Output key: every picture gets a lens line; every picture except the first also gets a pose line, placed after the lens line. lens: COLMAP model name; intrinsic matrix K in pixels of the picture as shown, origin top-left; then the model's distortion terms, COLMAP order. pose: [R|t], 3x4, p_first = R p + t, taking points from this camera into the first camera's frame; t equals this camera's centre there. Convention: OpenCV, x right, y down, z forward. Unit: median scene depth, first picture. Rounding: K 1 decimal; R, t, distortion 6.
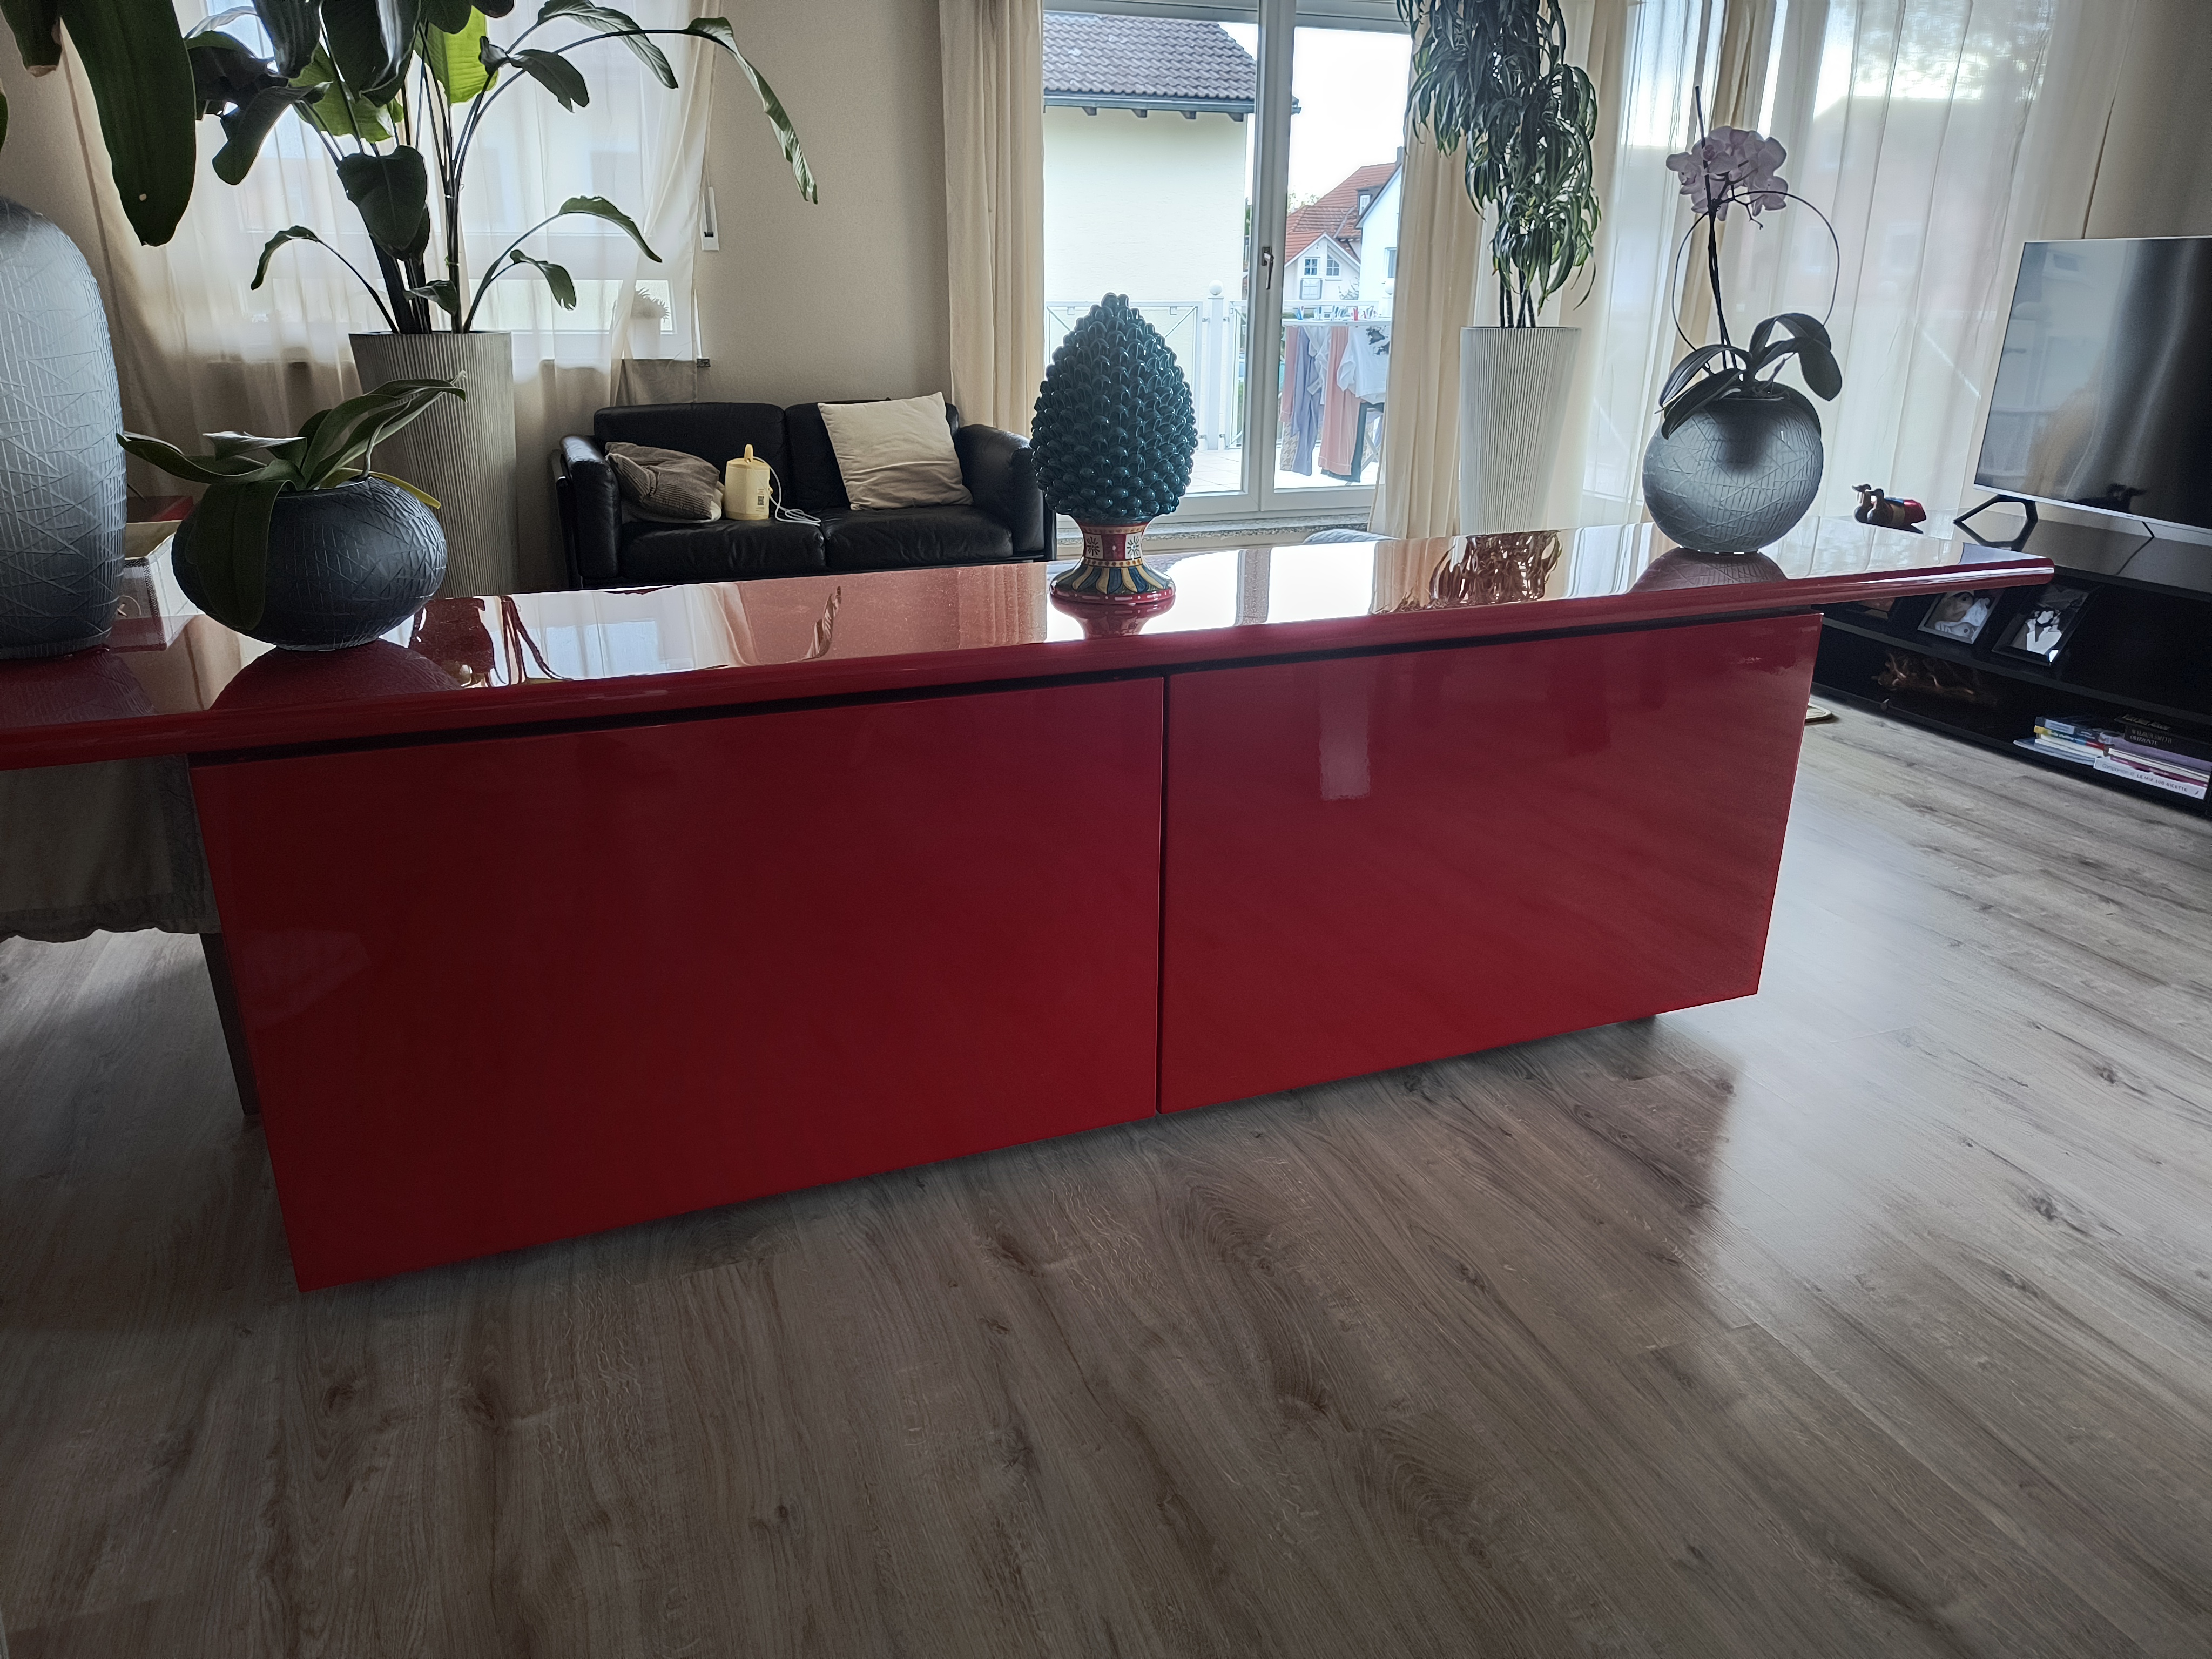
lens RADIAL K [[1531.3, 0, 1114.6], [0, 1531.3, 817.3], [0, 0, 1]] dist [0.045785, -0.051980]
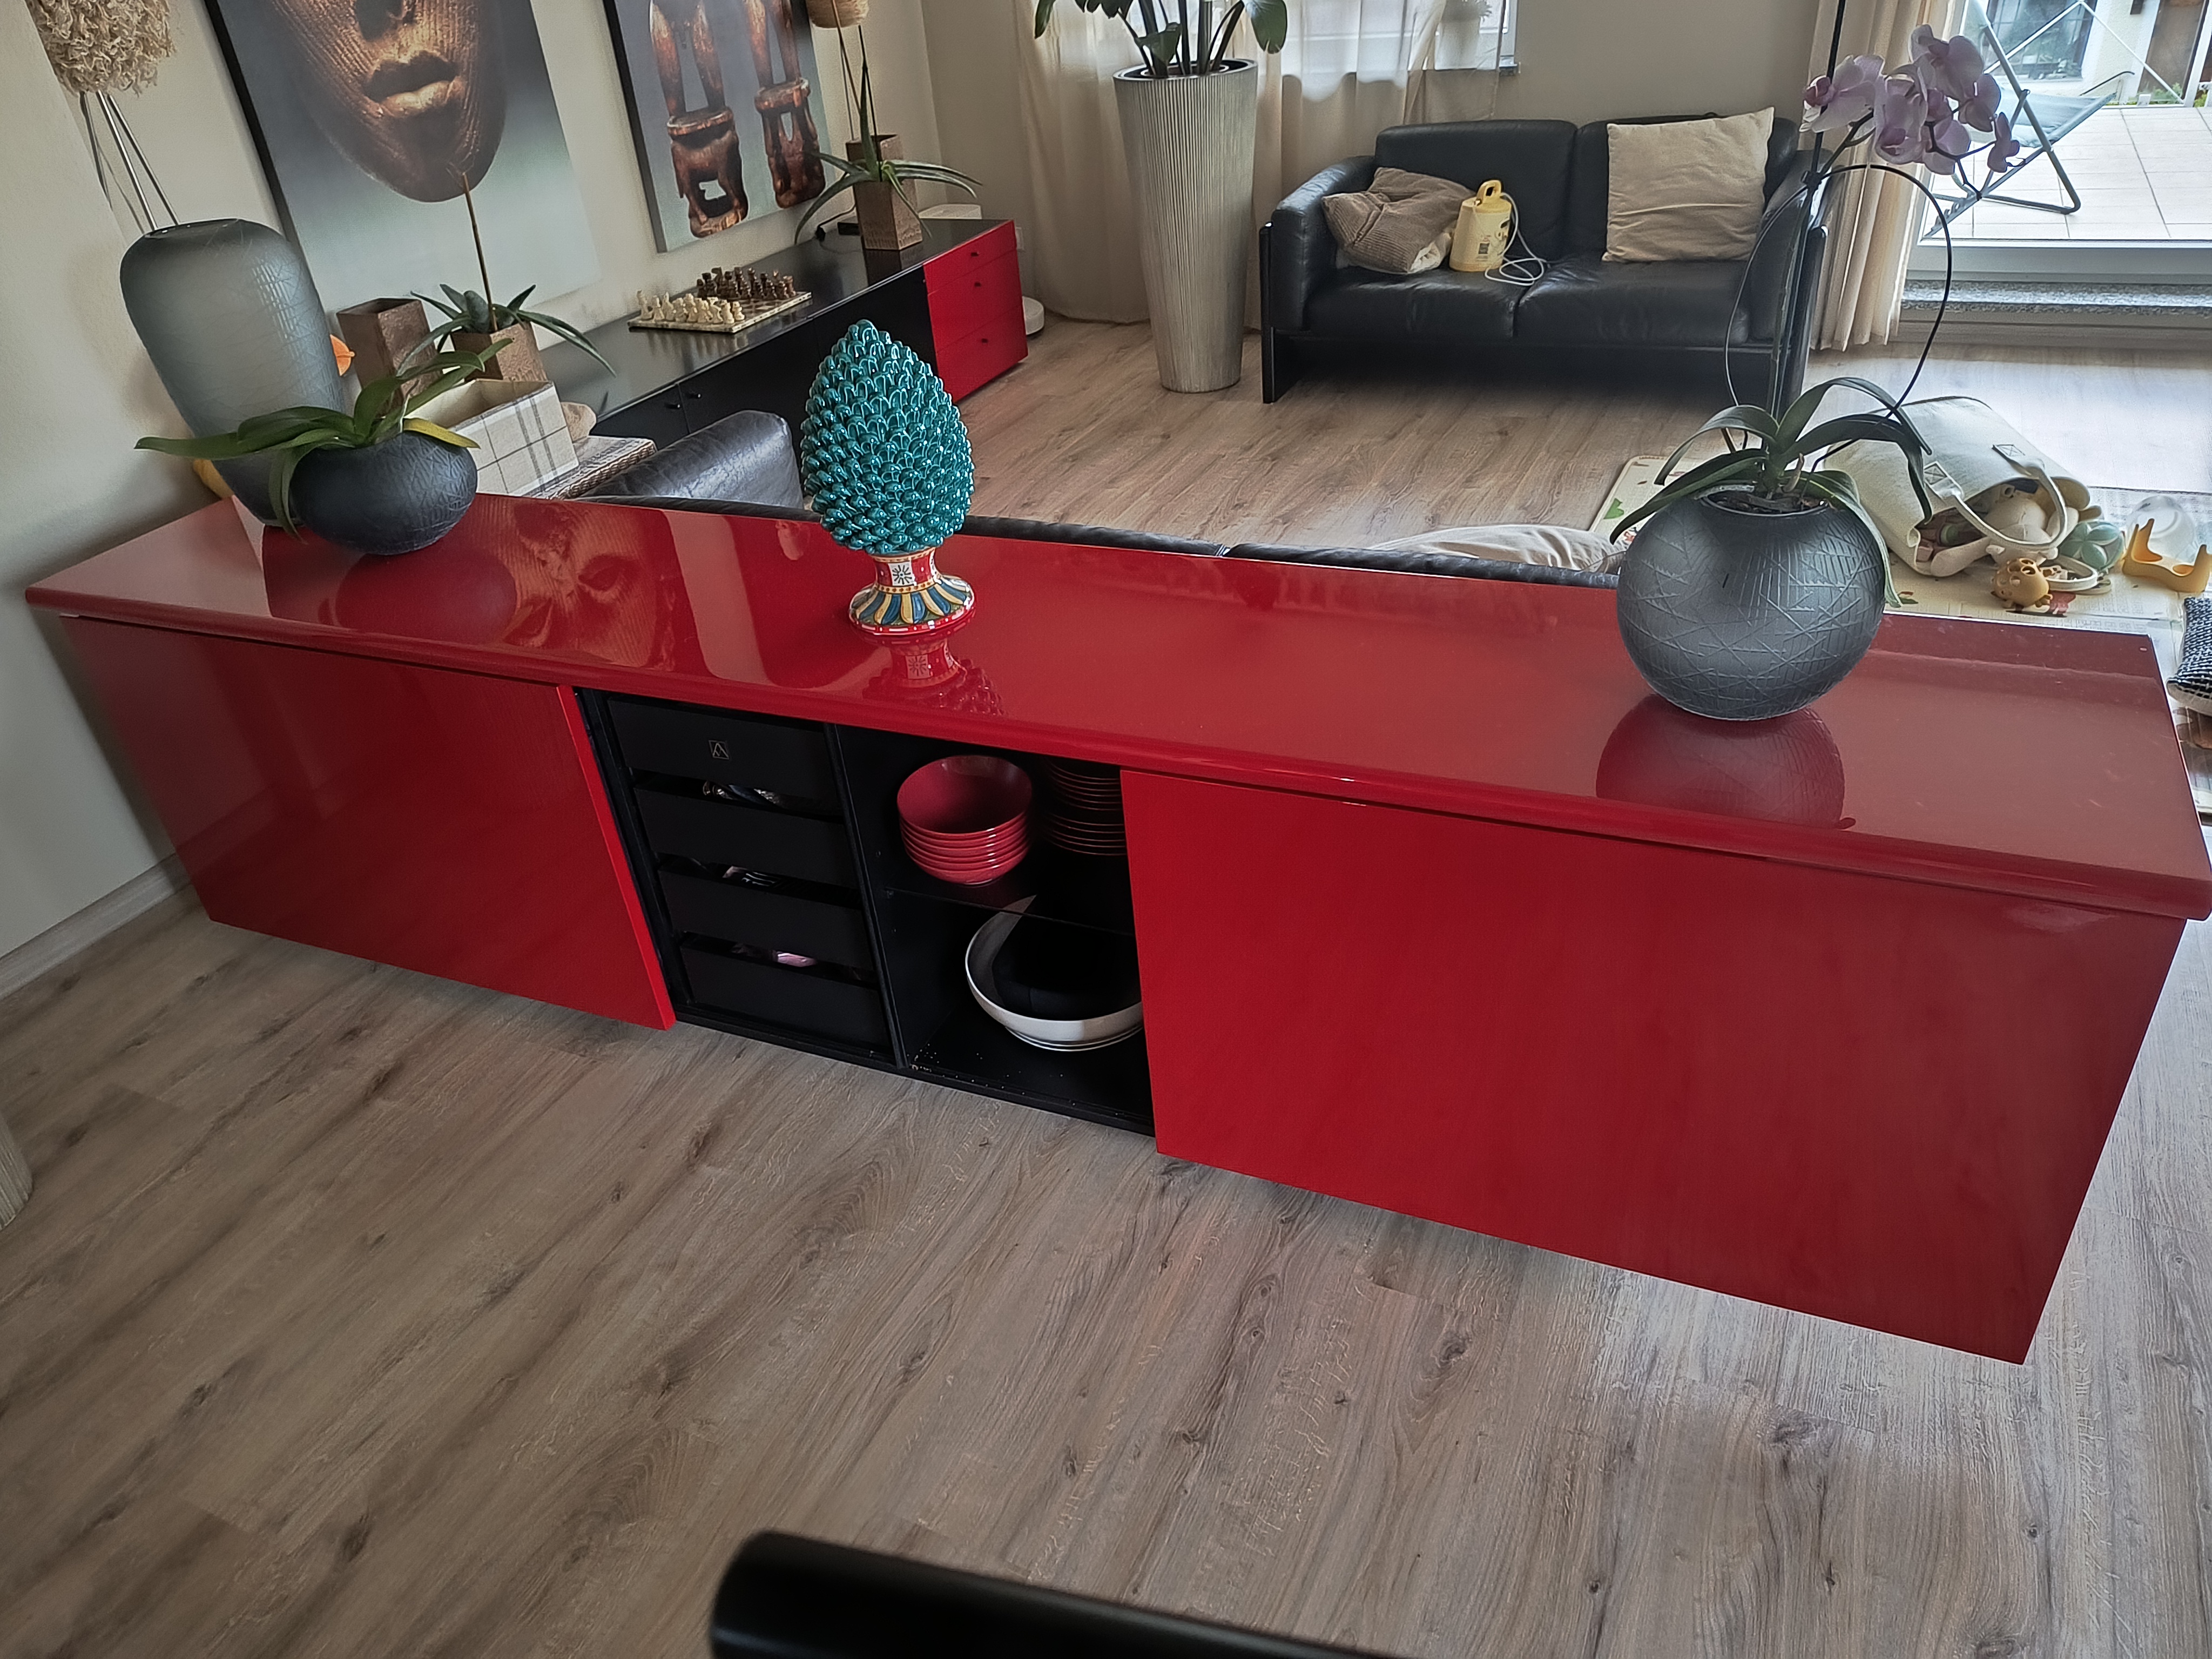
lens RADIAL K [[1549.5, 0, 1094.7], [0, 1549.5, 830.7], [0, 0, 1]] dist [0.038564, -0.049894]
pose [[0.690815, 0.328234, -0.644234, 0.685313], [-0.146828, 0.936137, 0.319513, -0.308620], [0.707966, -0.126133, 0.694892, 0.316149]]
